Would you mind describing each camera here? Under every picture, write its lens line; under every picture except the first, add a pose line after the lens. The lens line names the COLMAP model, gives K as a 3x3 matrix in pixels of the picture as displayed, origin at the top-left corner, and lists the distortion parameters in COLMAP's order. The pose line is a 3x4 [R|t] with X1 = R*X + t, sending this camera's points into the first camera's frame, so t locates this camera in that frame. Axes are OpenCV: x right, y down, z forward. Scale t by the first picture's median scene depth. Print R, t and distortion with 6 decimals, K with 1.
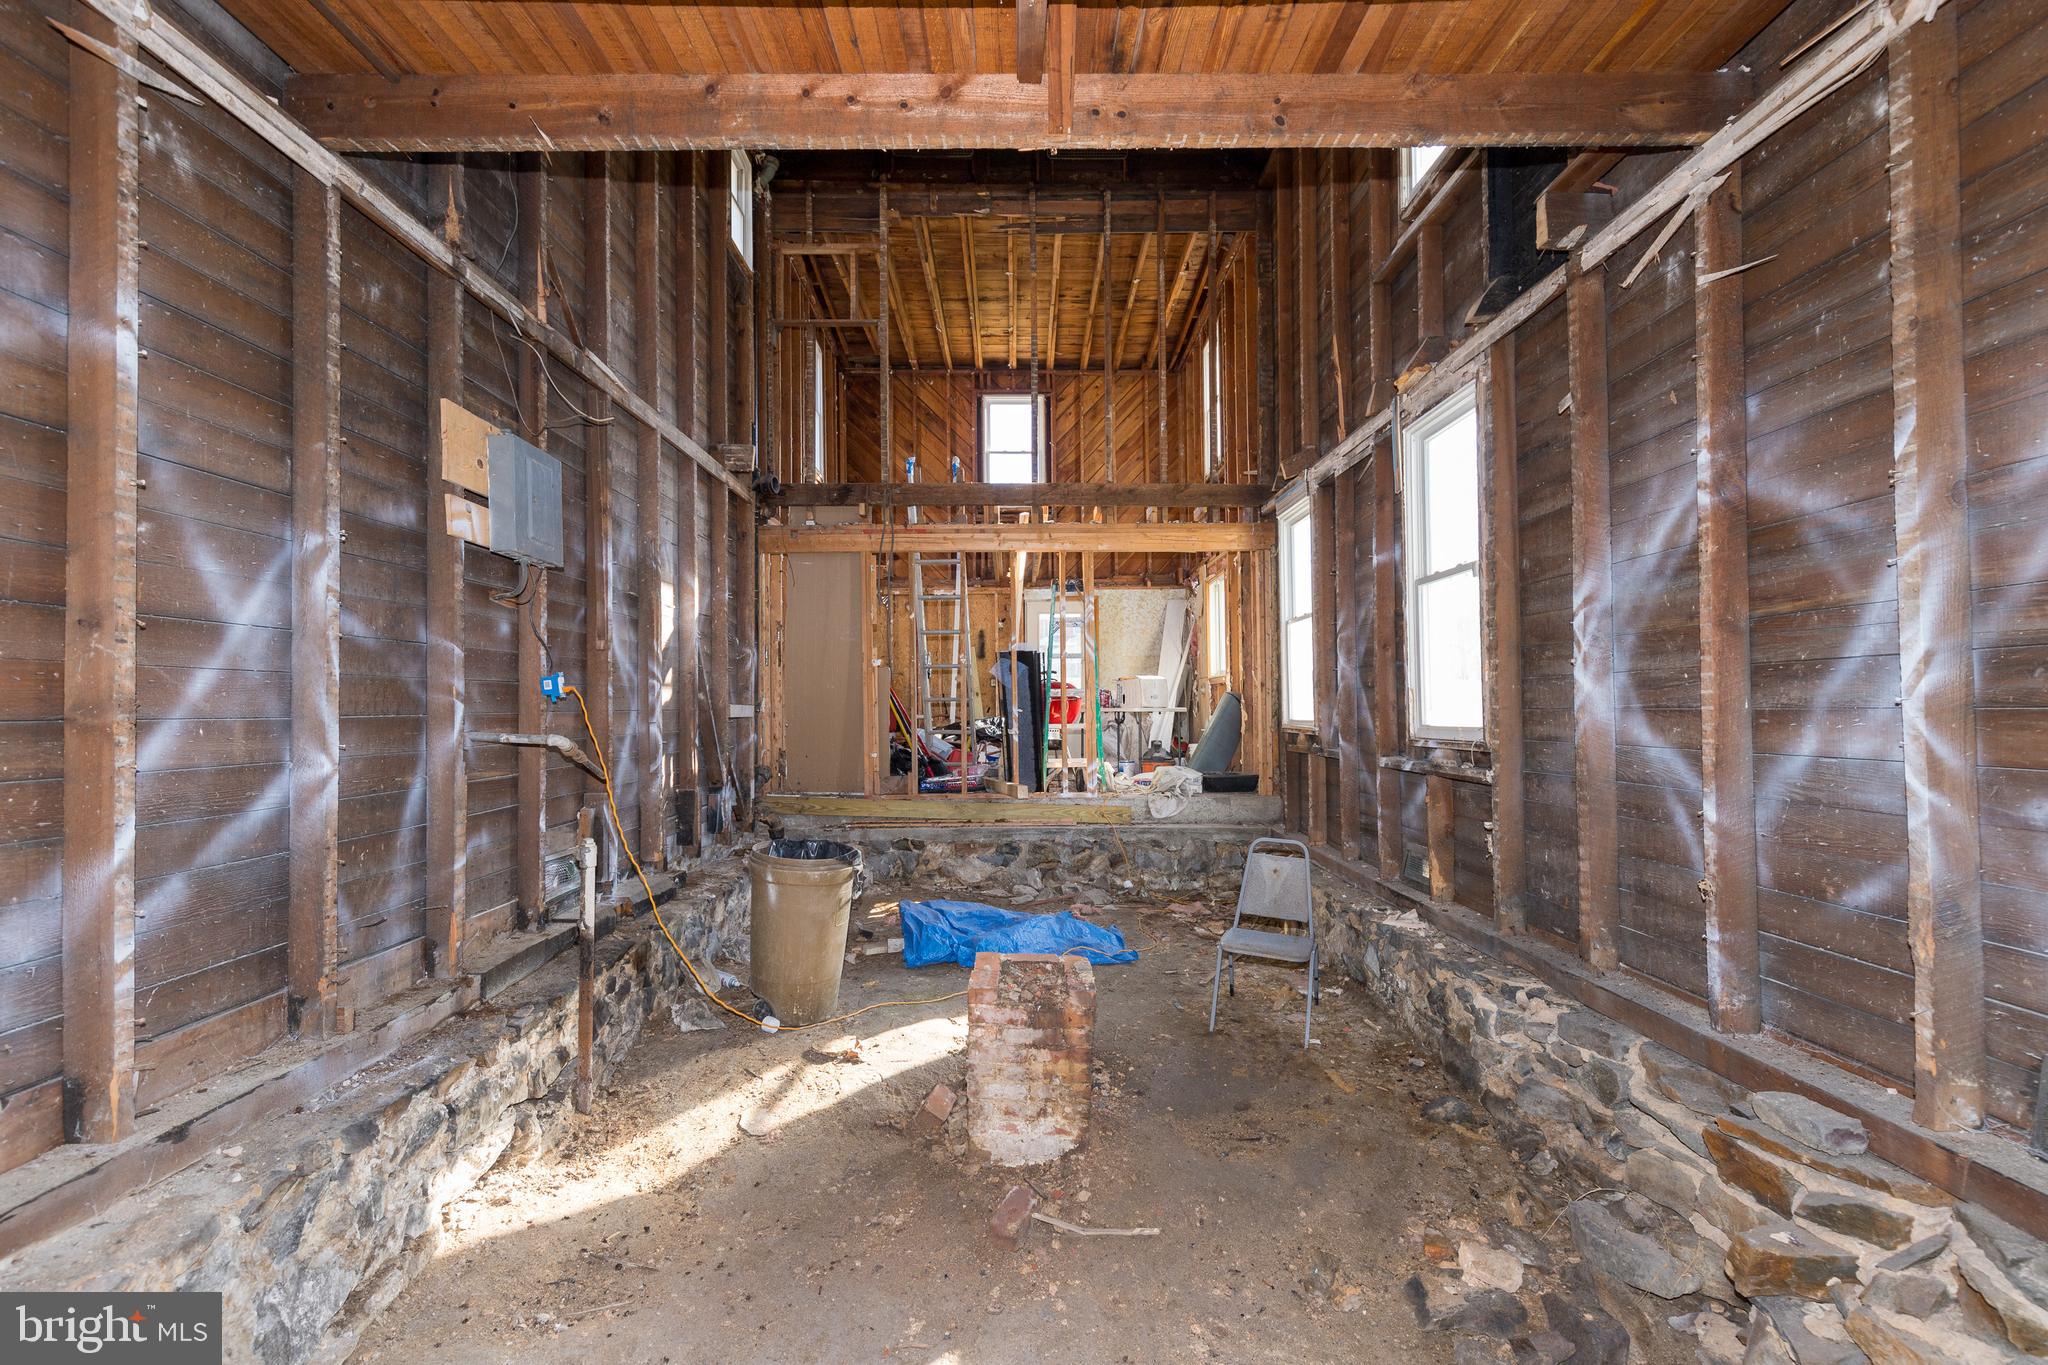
lens RADIAL K [[923.2, 0, 1023.2], [0, 923.2, 690.9], [0, 0, 1]] dist [0.011680, -0.002955]
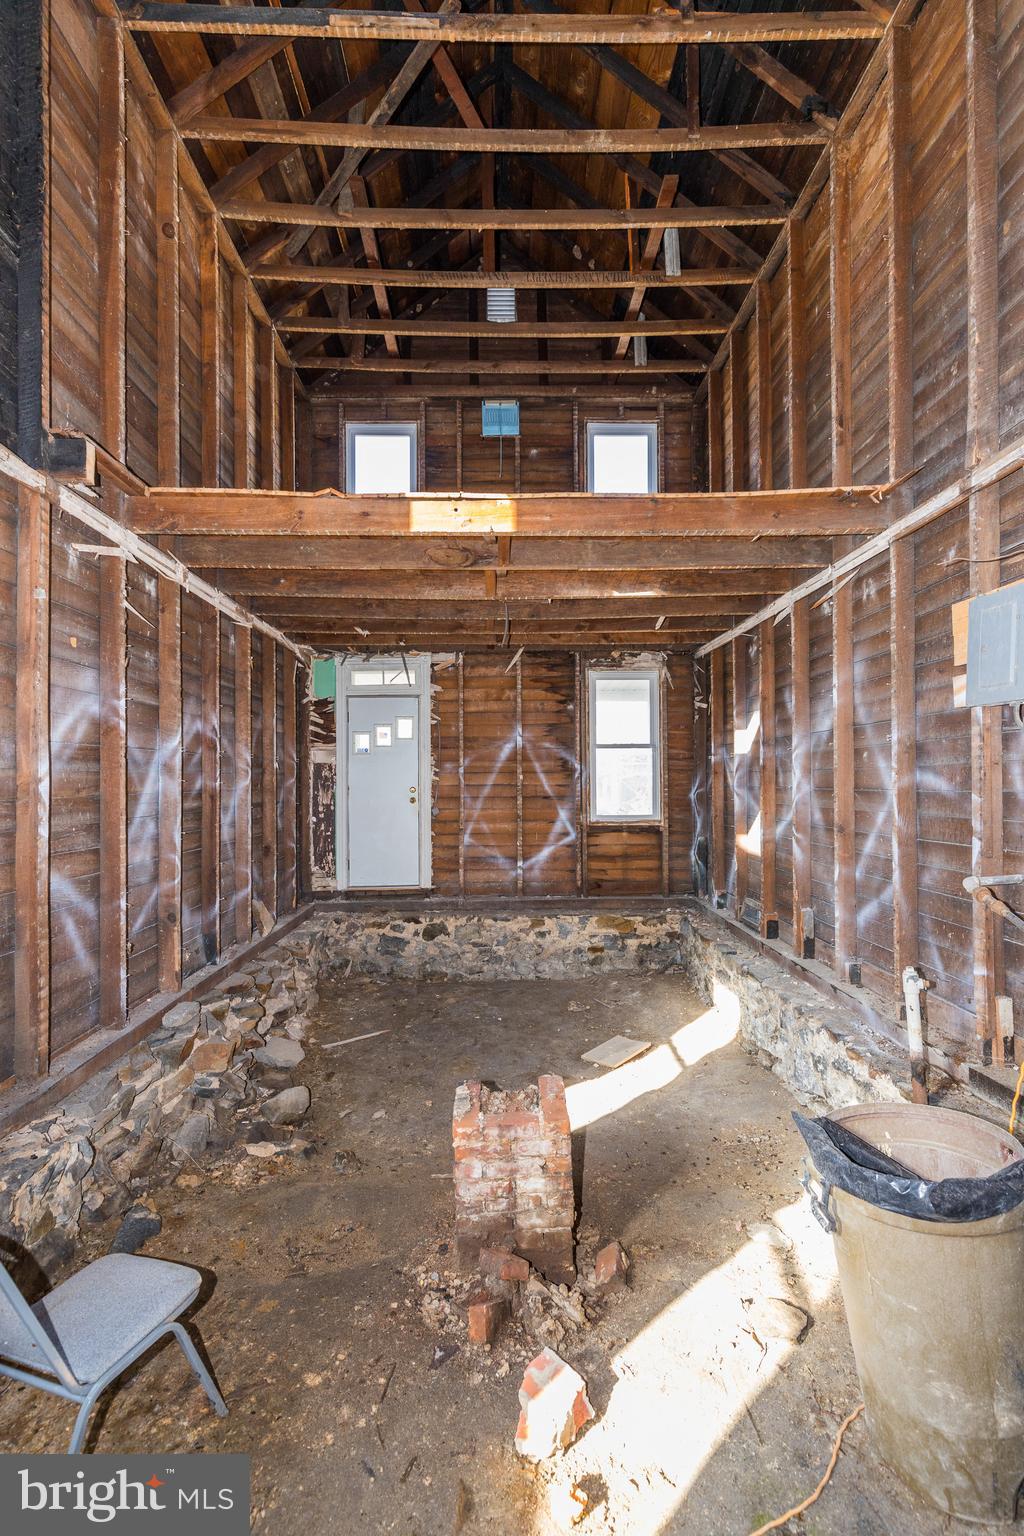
lens RADIAL K [[692.4, 0, 513.3], [0, 692.4, 769.8], [0, 0, 1]] dist [0.011680, -0.002955]
pose [[-0.999761, 0.013525, -0.017177, 0.015214], [0.014103, 0.999323, -0.033969, -0.053323], [0.016705, -0.034203, -0.999275, 1.764059]]
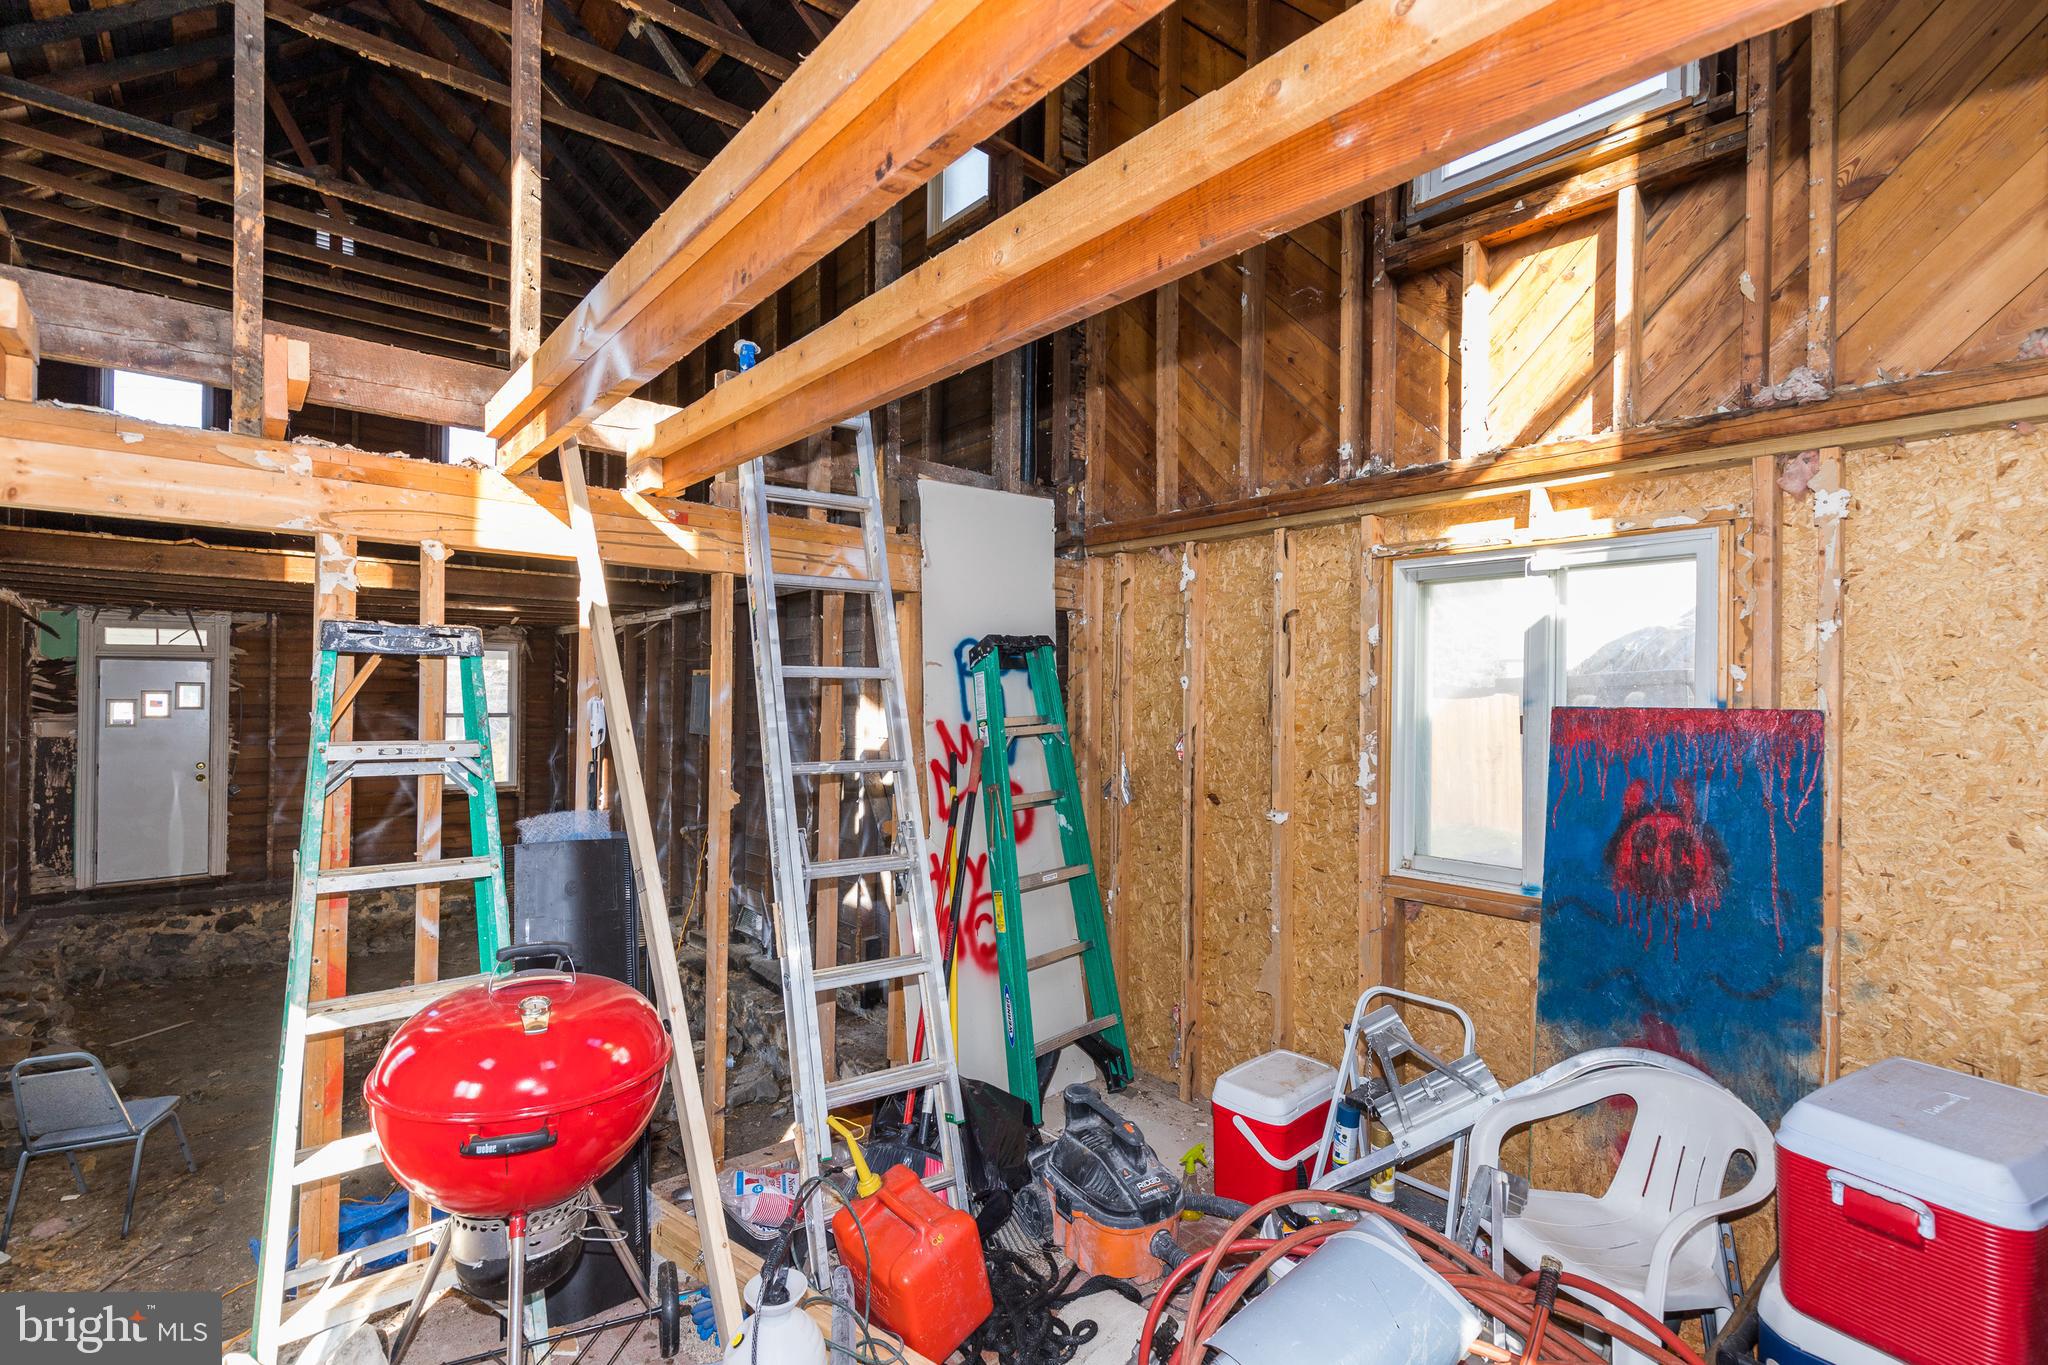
lens RADIAL K [[923.2, 0, 1026.8], [0, 923.2, 690.4], [0, 0, 1]] dist [0.011680, -0.002955]
pose [[-0.762602, -0.003356, -0.646860, 0.199589], [0.011259, 0.999766, -0.018460, -0.192567], [0.646770, -0.021360, -0.762386, 2.932668]]
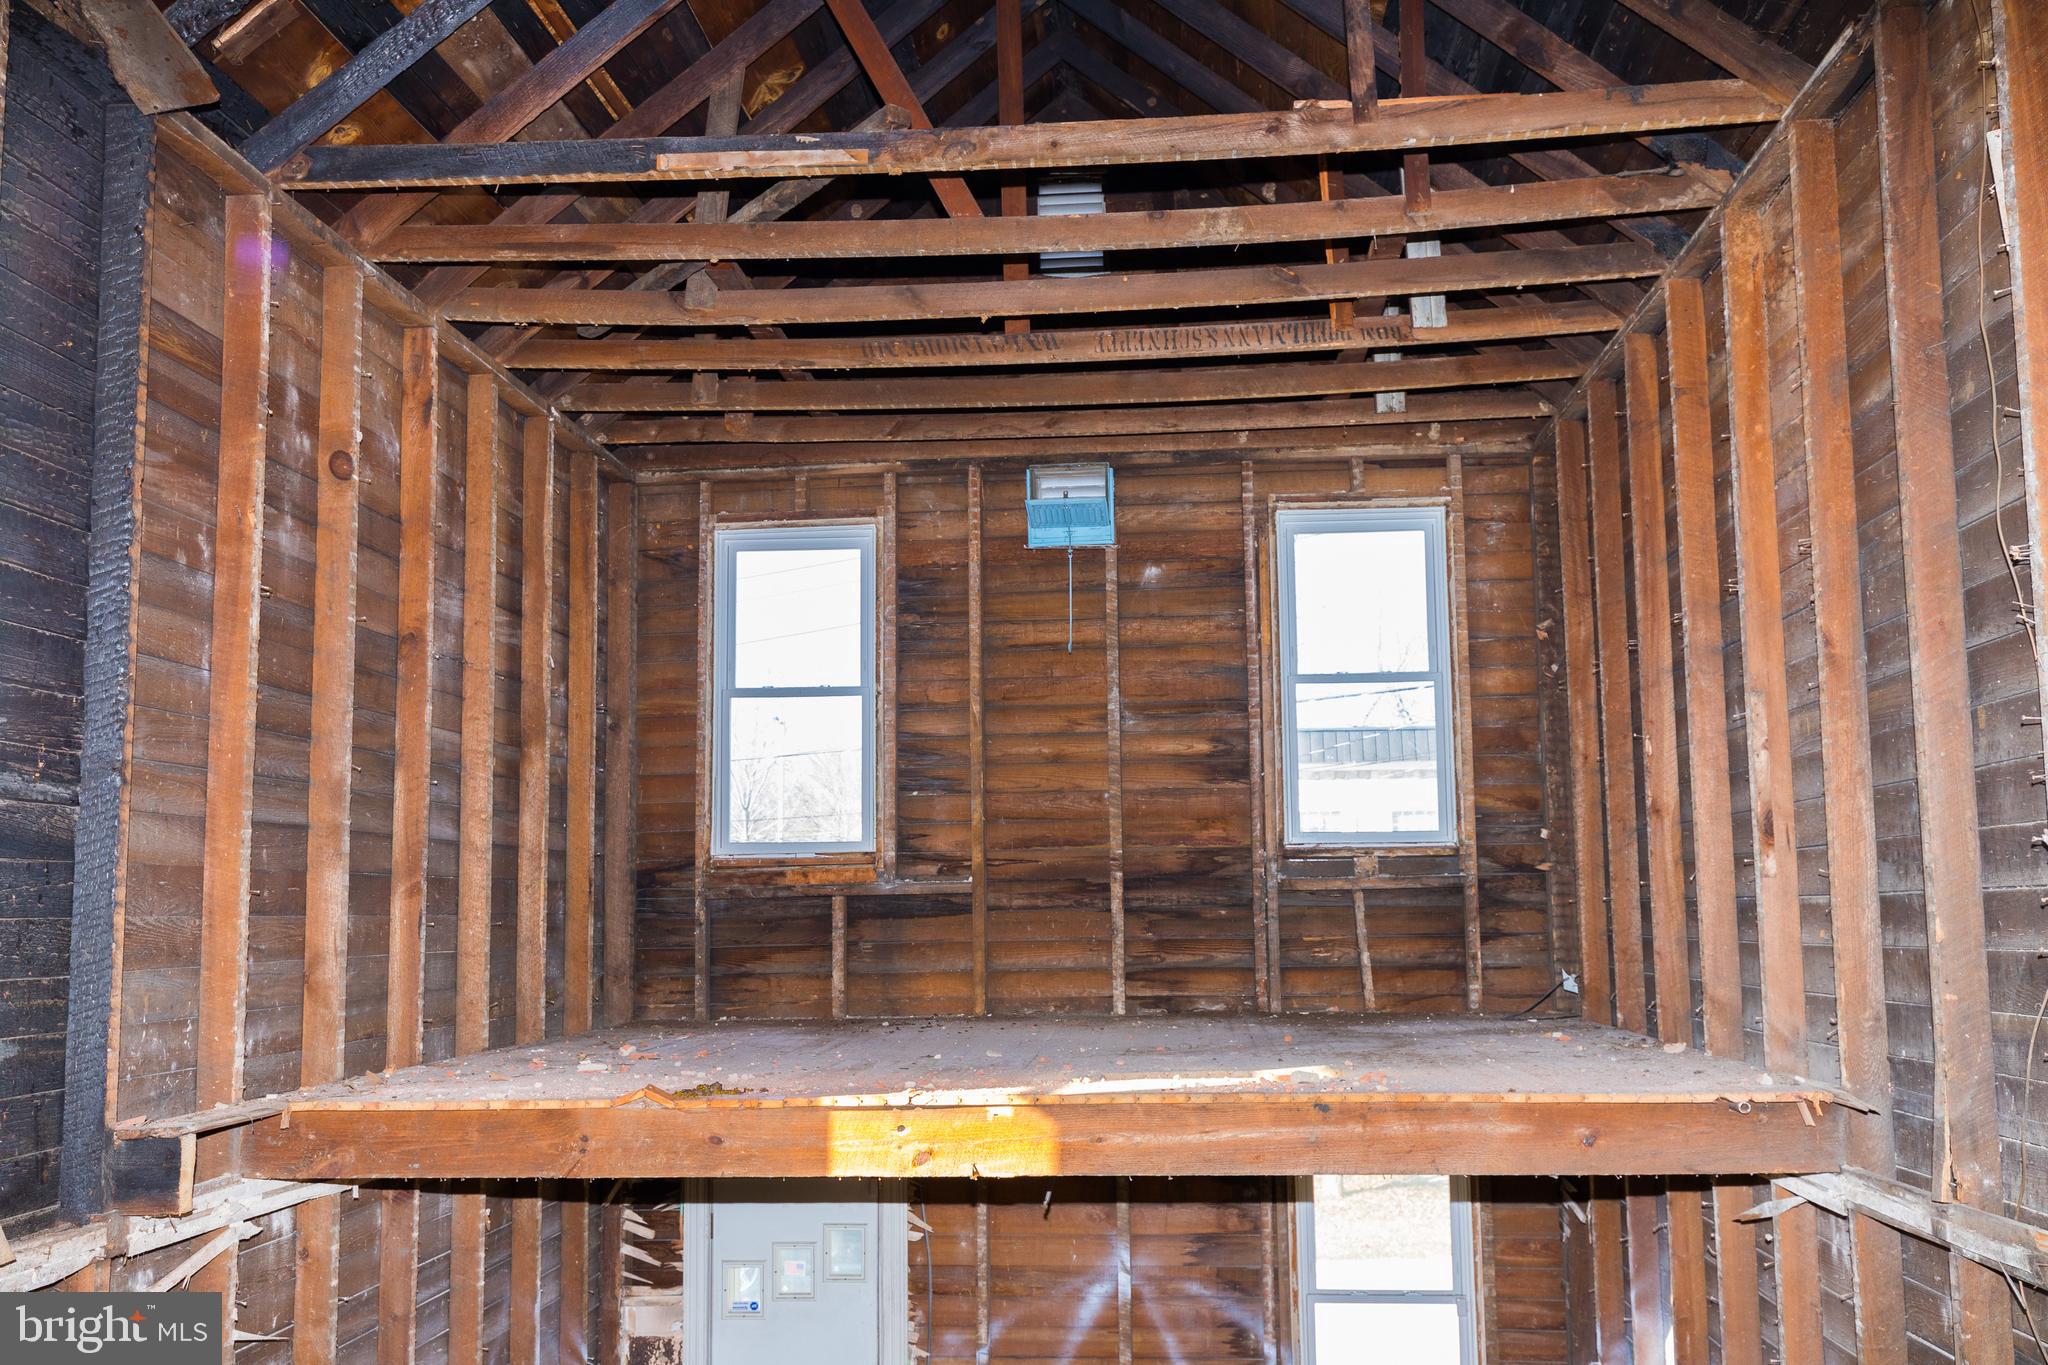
lens RADIAL K [[1957.0, 0, 1025.1], [0, 1957.0, 681.8], [0, 0, 1]] dist [0.009004, 0.000000]
pose [[-0.996250, 0.029349, 0.081387, -0.131773], [0.017865, 0.990215, -0.138401, -0.592897], [-0.084652, -0.136428, -0.987027, 2.151328]]
